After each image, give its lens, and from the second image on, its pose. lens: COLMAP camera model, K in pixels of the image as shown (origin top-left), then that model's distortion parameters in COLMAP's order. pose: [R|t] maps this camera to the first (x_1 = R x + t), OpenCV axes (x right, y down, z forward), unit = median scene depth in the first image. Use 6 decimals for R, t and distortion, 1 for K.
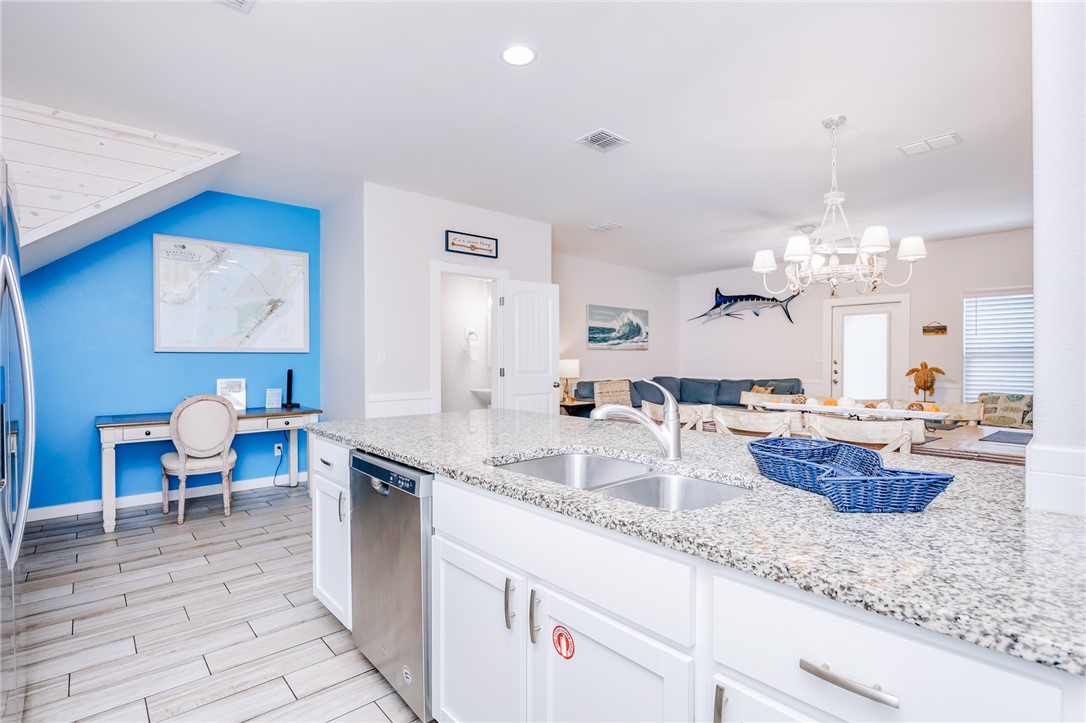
lens RADIAL K [[521.8, 0, 546.5], [0, 521.8, 357.9], [0, 0, 1]] dist [-0.011236, -0.000943]
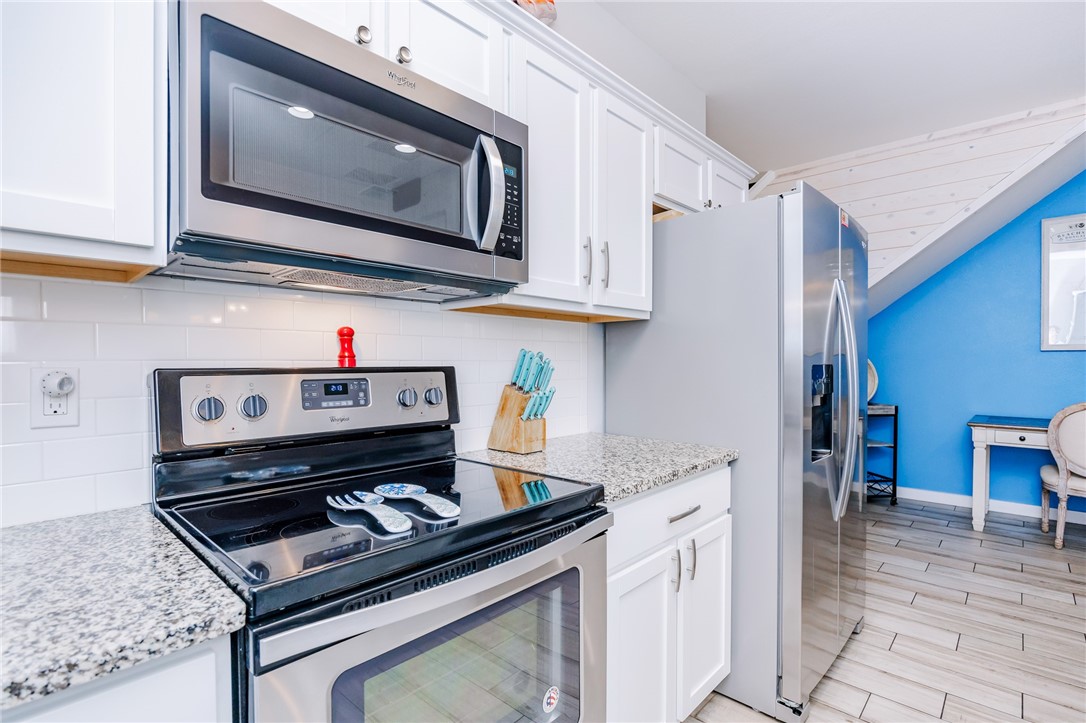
lens RADIAL K [[521.8, 0, 536.3], [0, 521.8, 365.9], [0, 0, 1]] dist [-0.011236, -0.000943]
pose [[0.061799, 0.010670, -0.998032, 0.093941], [0.002383, 0.999938, 0.010838, 0.002767], [0.998086, -0.003048, 0.061769, 0.074089]]
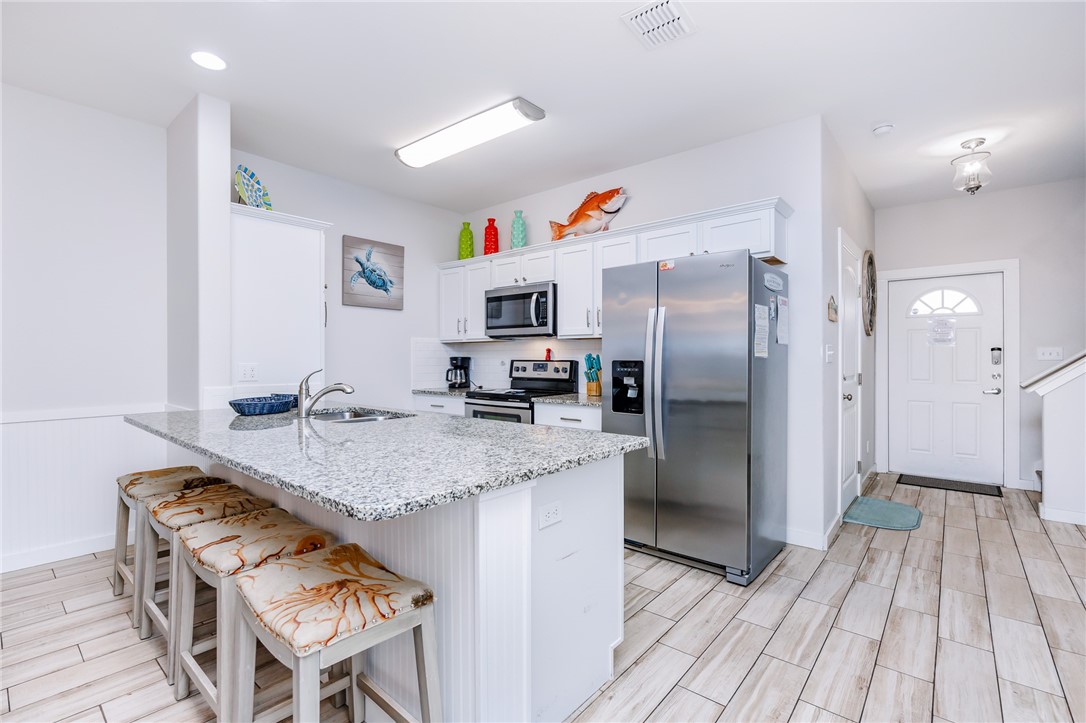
lens RADIAL K [[484.2, 0, 545.2], [0, 484.2, 359.4], [0, 0, 1]] dist [-0.013073, -0.000144]
pose [[-0.993002, 0.003433, -0.118048, -0.127130], [0.003200, 0.999993, 0.002161, 0.003311], [0.118055, 0.001768, -0.993005, 1.080325]]
